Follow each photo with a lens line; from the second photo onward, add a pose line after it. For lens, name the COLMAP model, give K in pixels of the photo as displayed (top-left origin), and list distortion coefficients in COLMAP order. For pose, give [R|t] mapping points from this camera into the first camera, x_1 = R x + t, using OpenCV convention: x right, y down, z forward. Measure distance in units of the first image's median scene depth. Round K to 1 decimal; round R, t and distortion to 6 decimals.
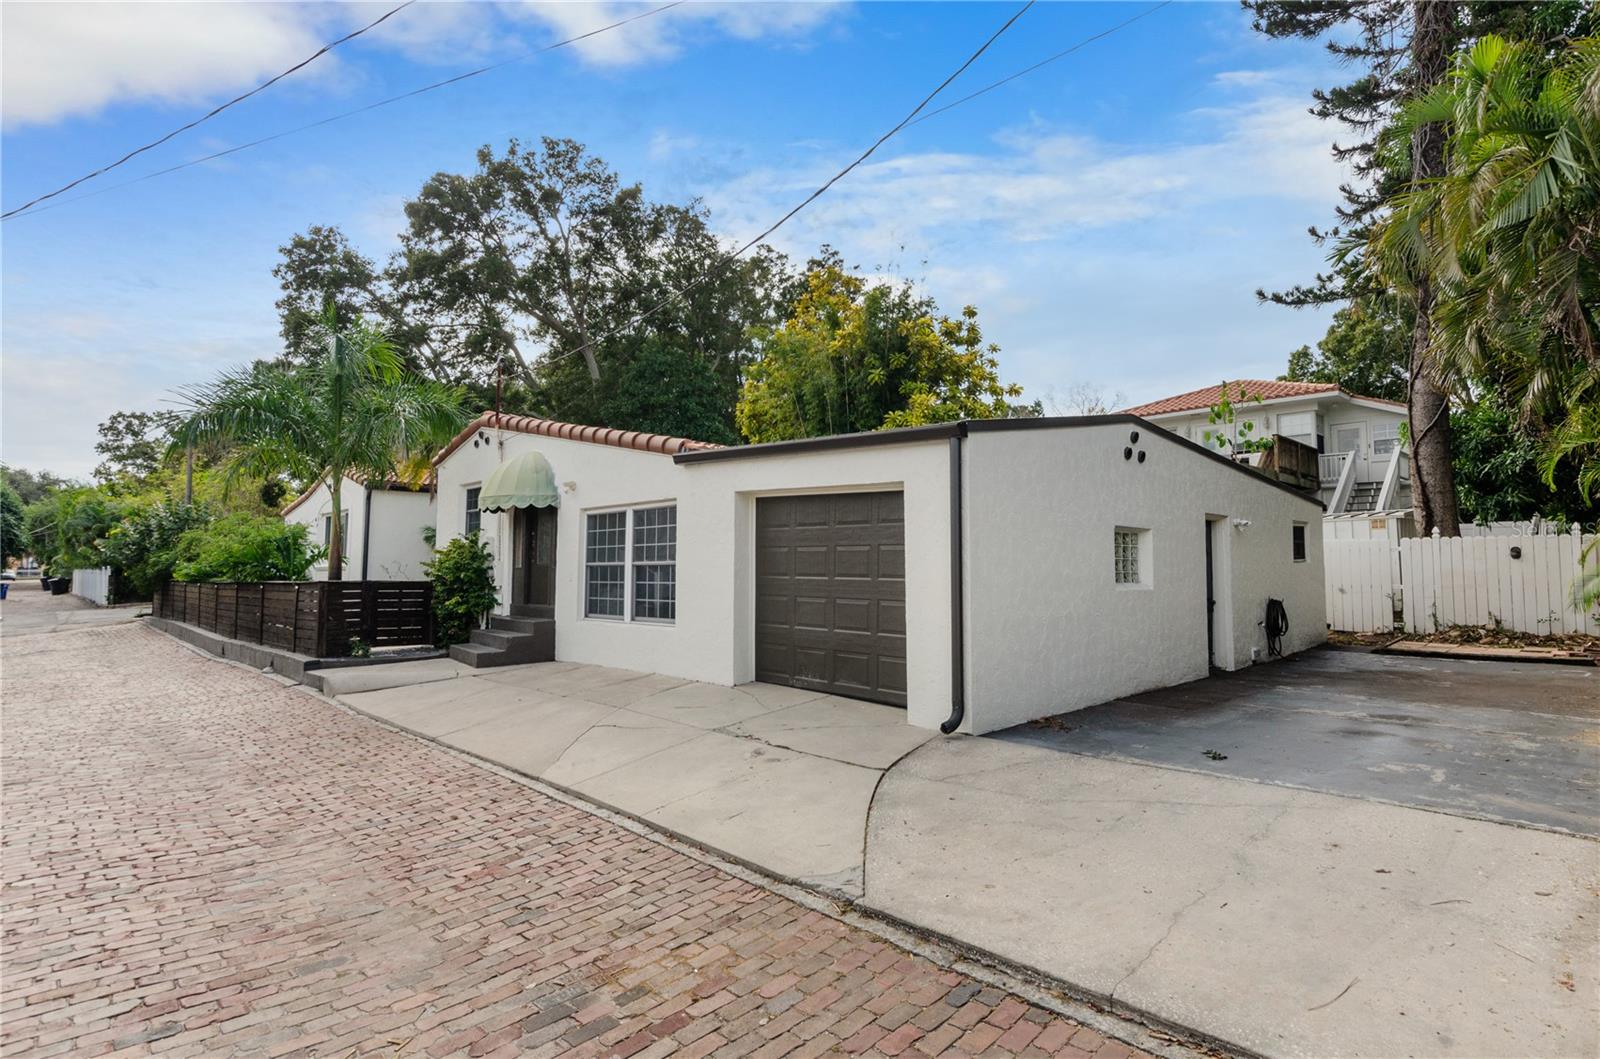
lens RADIAL K [[785.3, 0, 792.2], [0, 785.3, 532.1], [0, 0, 1]] dist [0.003880, -0.003115]
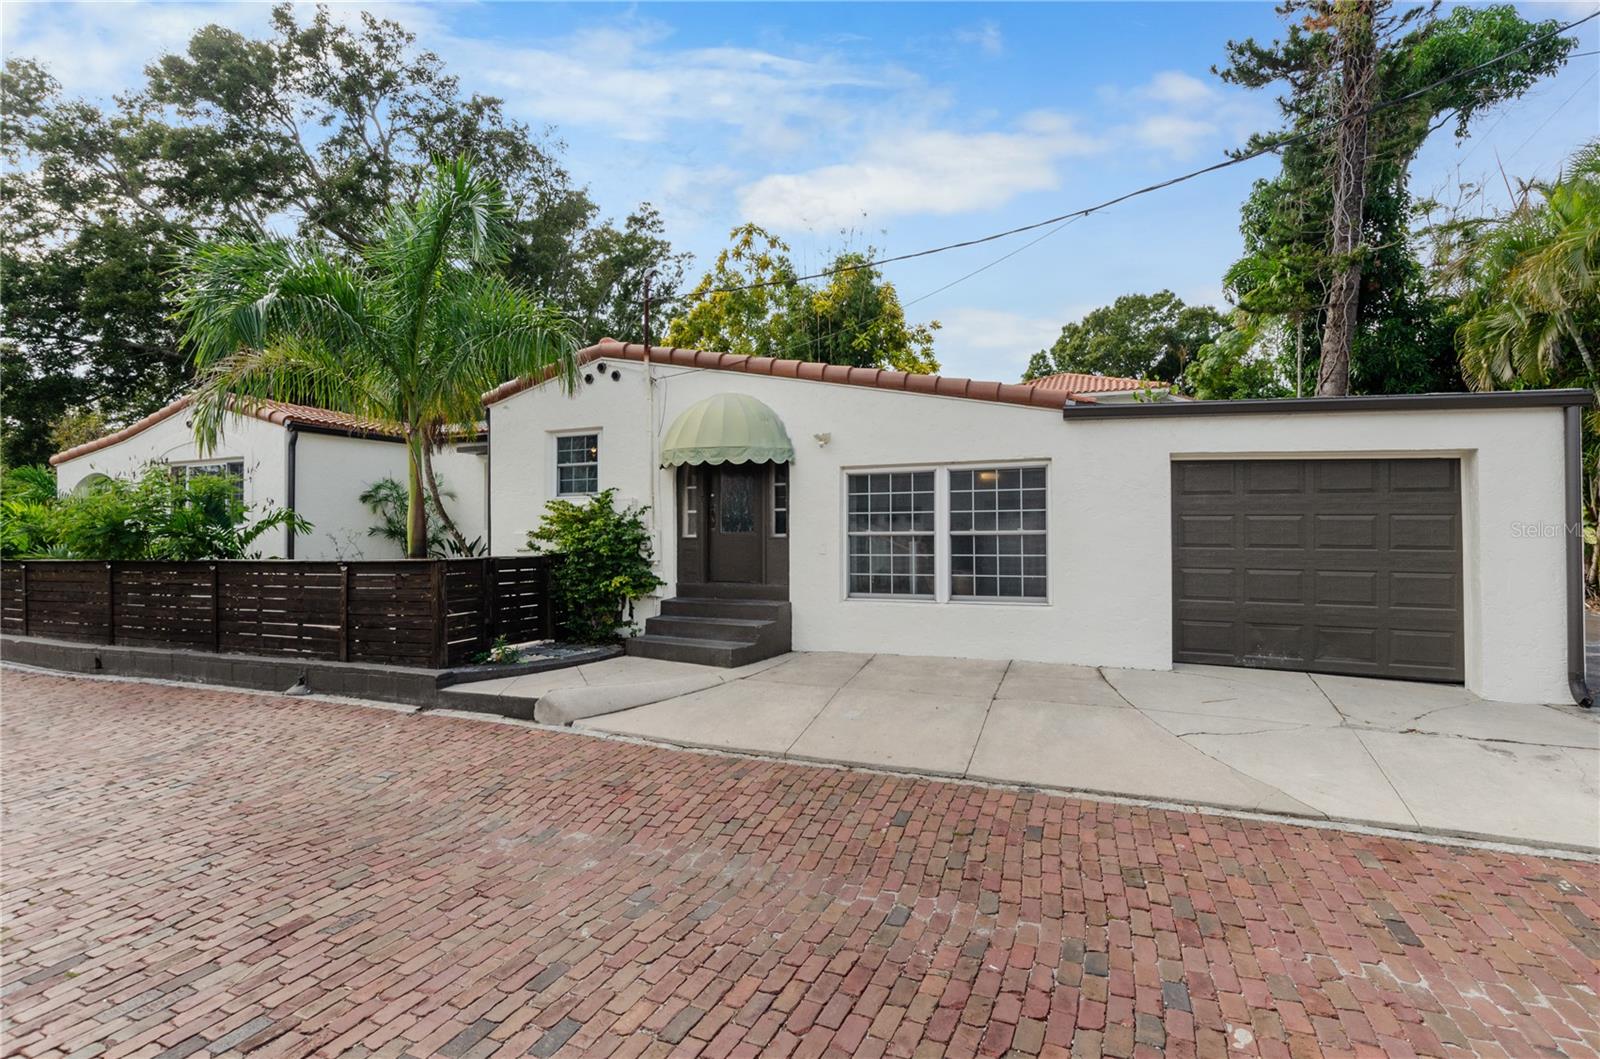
lens RADIAL K [[732.7, 0, 802.8], [0, 732.7, 524.2], [0, 0, 1]] dist [0.006767, -0.003137]
pose [[0.925011, -0.001488, 0.379938, -0.487037], [-0.012880, 0.999295, 0.035272, 0.003164], [-0.379723, -0.037520, 0.924339, 0.243625]]
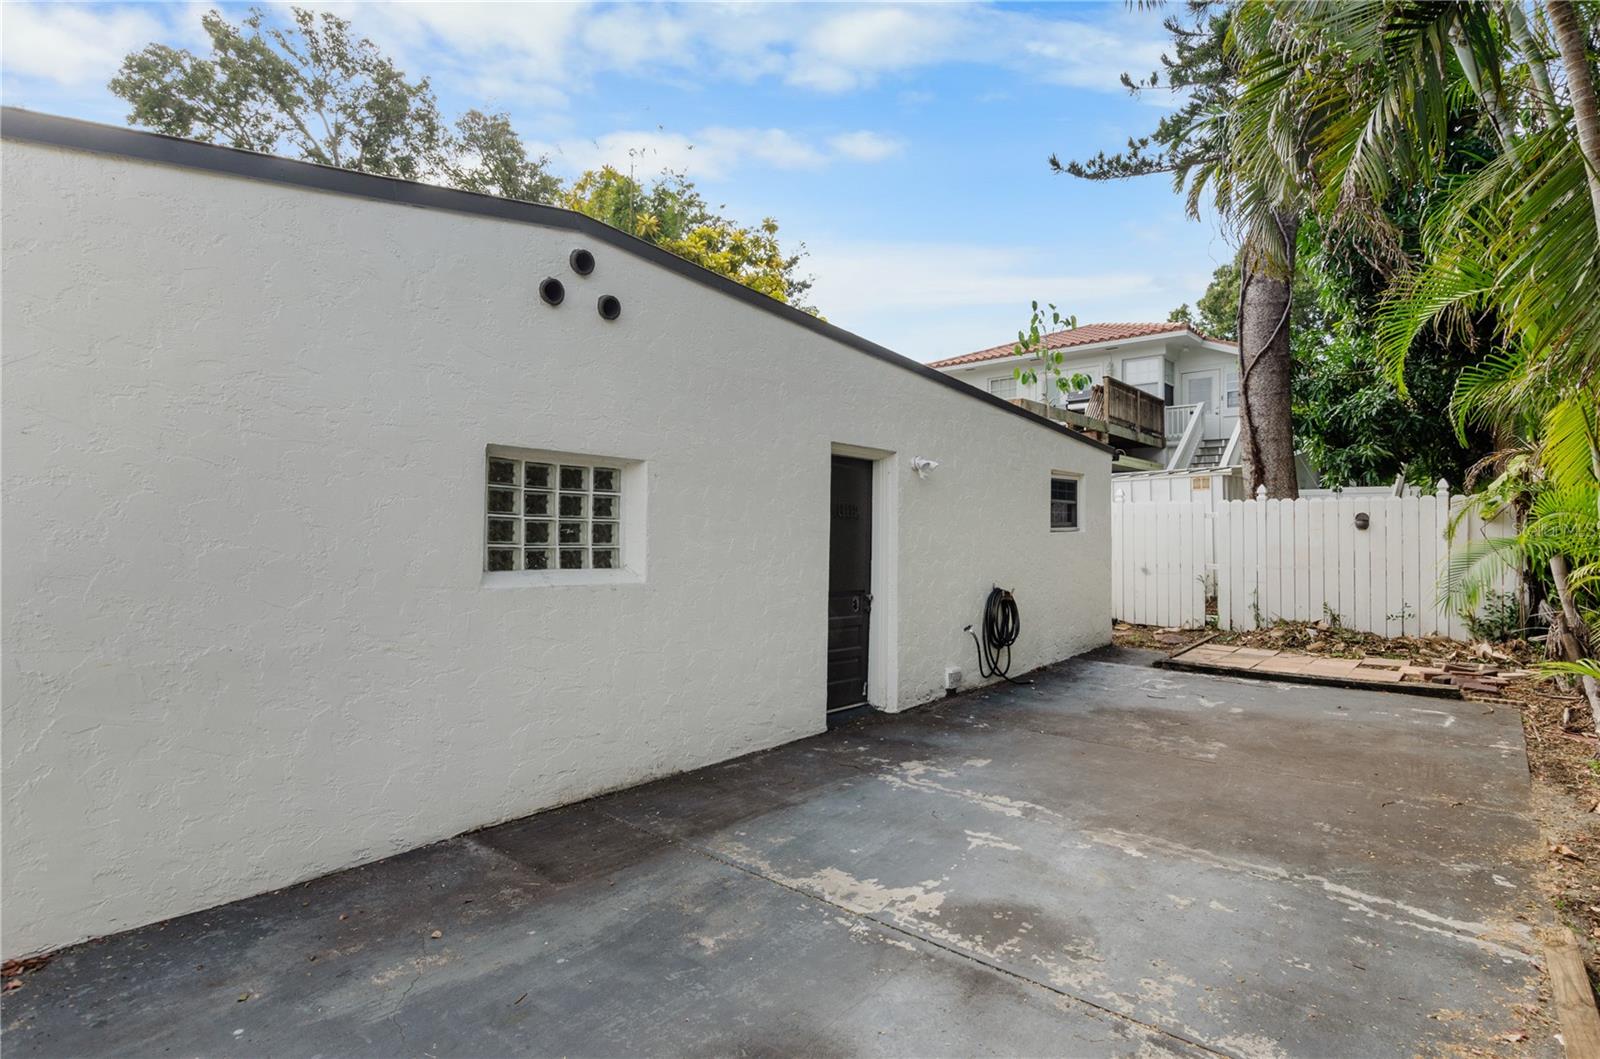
lens RADIAL K [[785.3, 0, 772.9], [0, 785.3, 531.2], [0, 0, 1]] dist [0.003880, -0.003115]
pose [[0.996773, 0.008251, 0.079848, 0.314544], [-0.011484, 0.999129, 0.040114, 0.012308], [-0.079447, -0.040901, 0.996000, 0.315368]]
